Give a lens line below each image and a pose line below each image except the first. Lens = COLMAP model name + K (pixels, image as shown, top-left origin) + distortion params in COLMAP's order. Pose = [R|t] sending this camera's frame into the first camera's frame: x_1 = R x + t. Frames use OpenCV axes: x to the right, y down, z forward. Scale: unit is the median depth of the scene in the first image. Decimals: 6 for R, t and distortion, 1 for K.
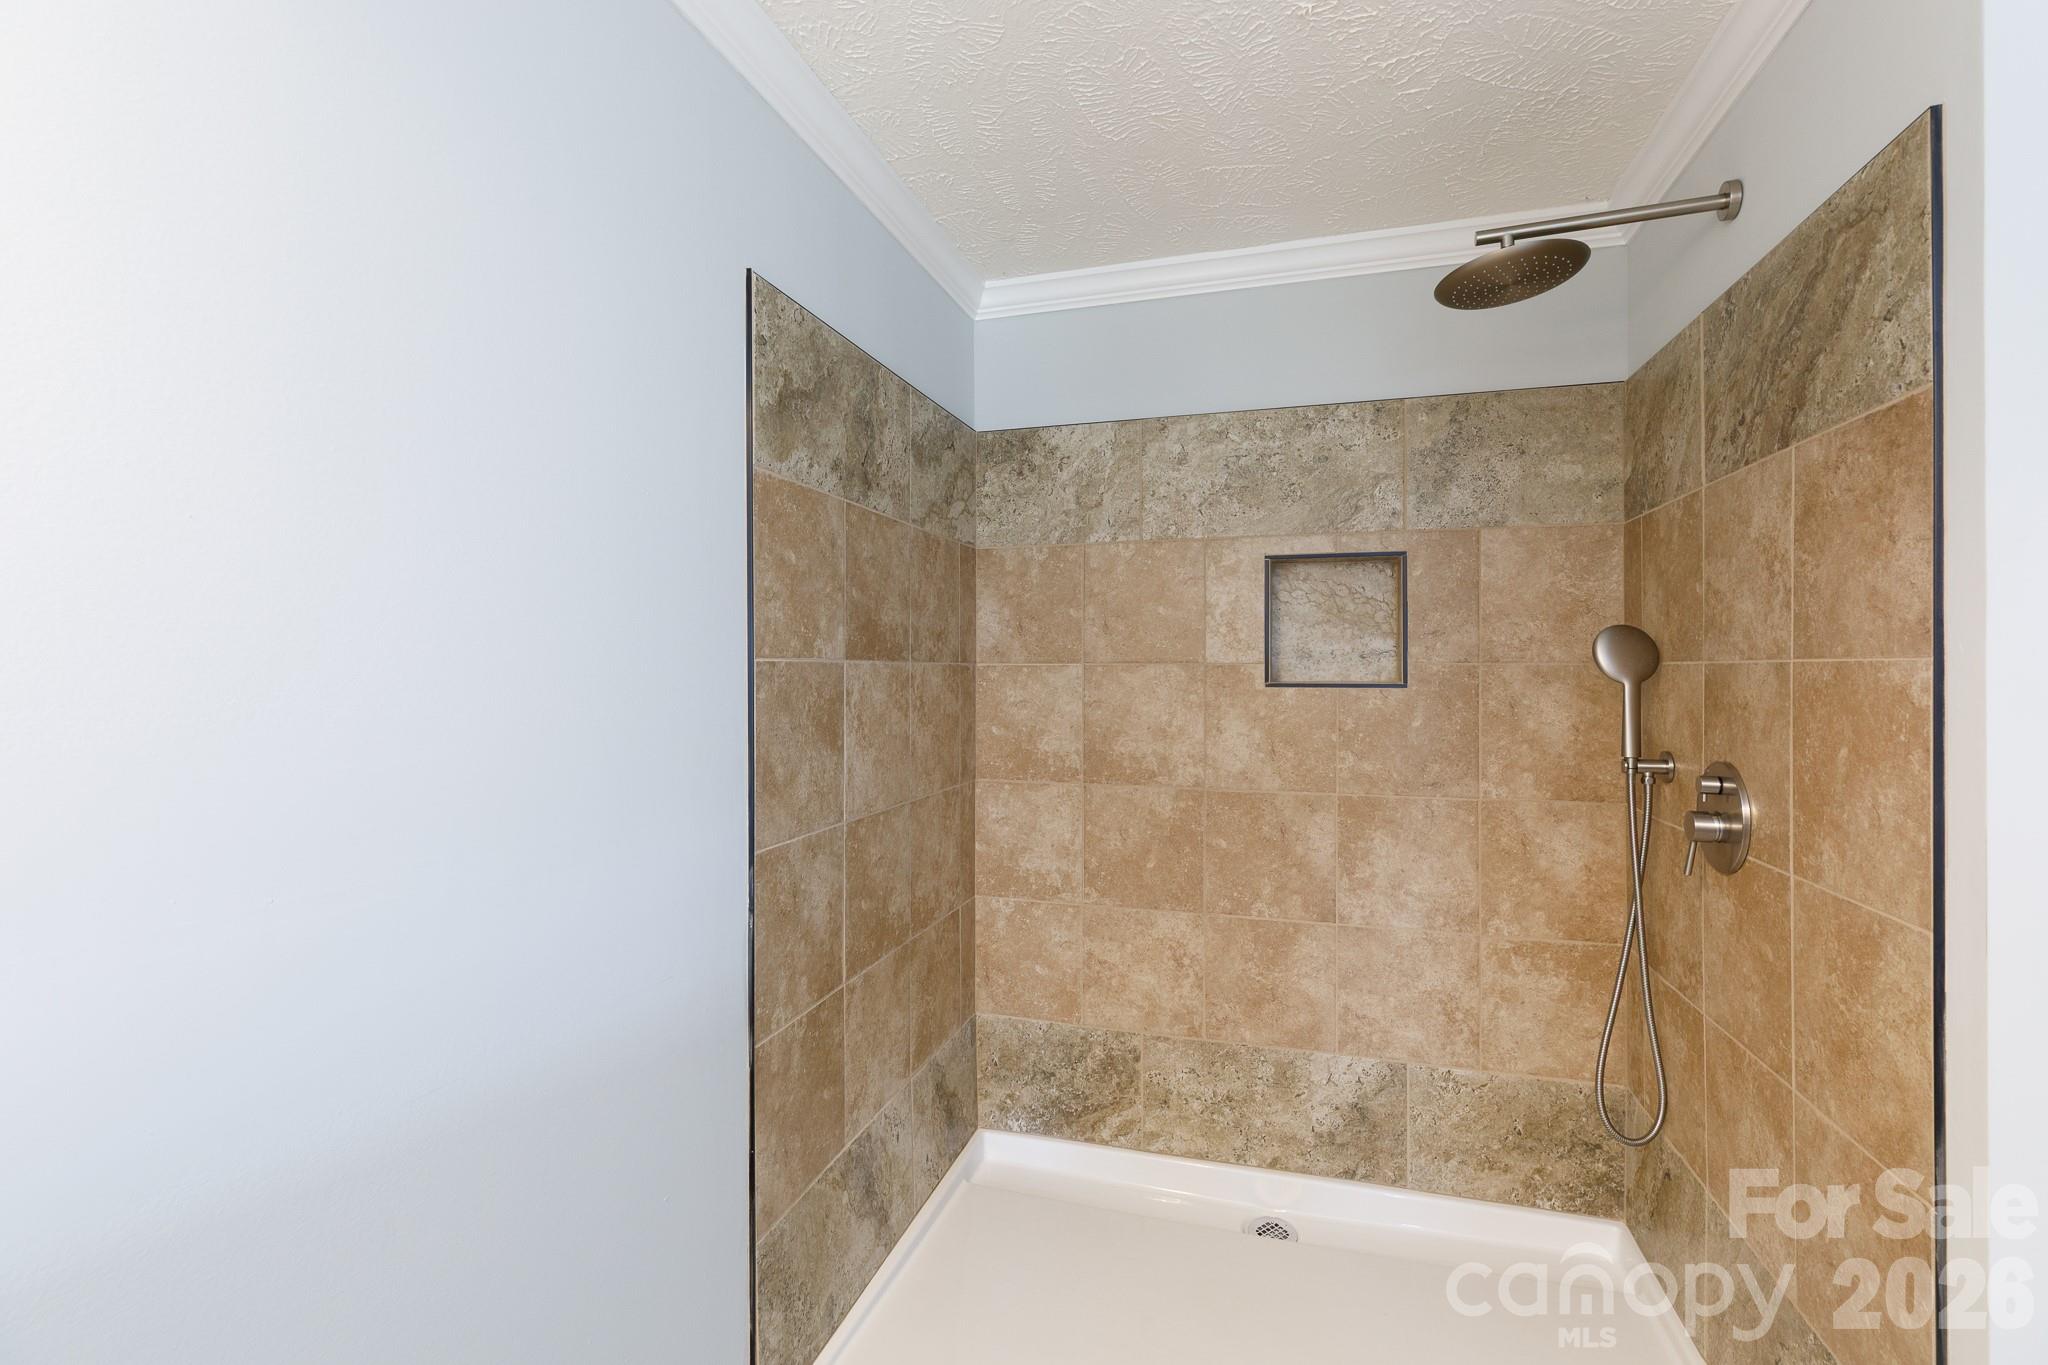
lens RADIAL K [[930.7, 0, 1019.7], [0, 930.7, 674.2], [0, 0, 1]] dist [0.002398, -0.001092]
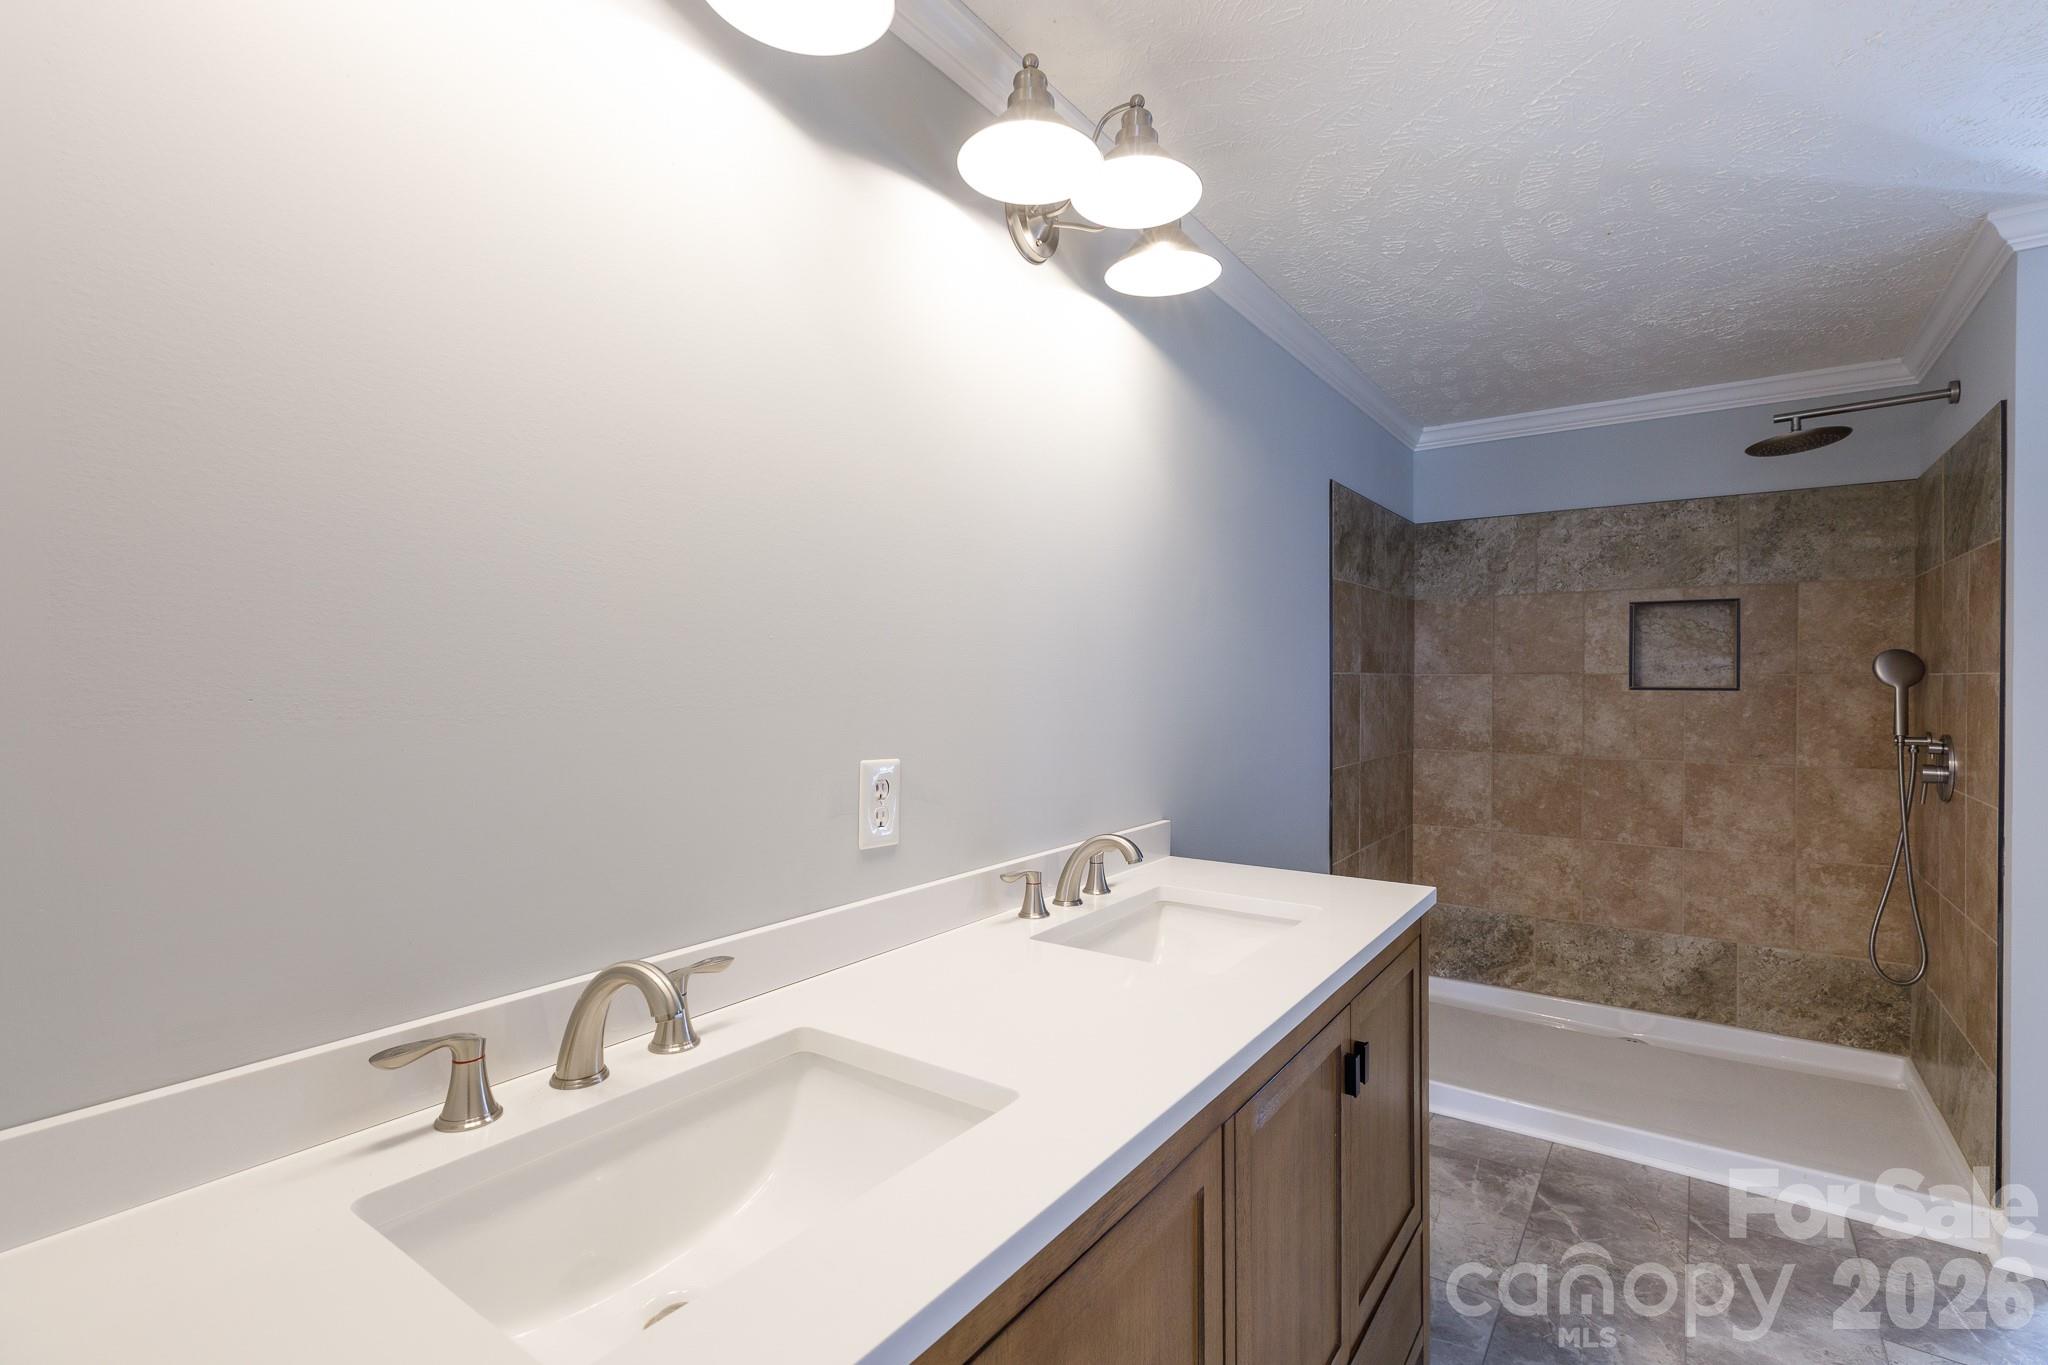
lens RADIAL K [[930.7, 0, 1030.3], [0, 930.7, 687.9], [0, 0, 1]] dist [0.002398, -0.001092]
pose [[0.946597, 0.004513, -0.322389, -0.174693], [-0.002469, 0.999974, 0.006750, 0.003057], [0.322411, -0.005593, 0.946583, -0.769551]]
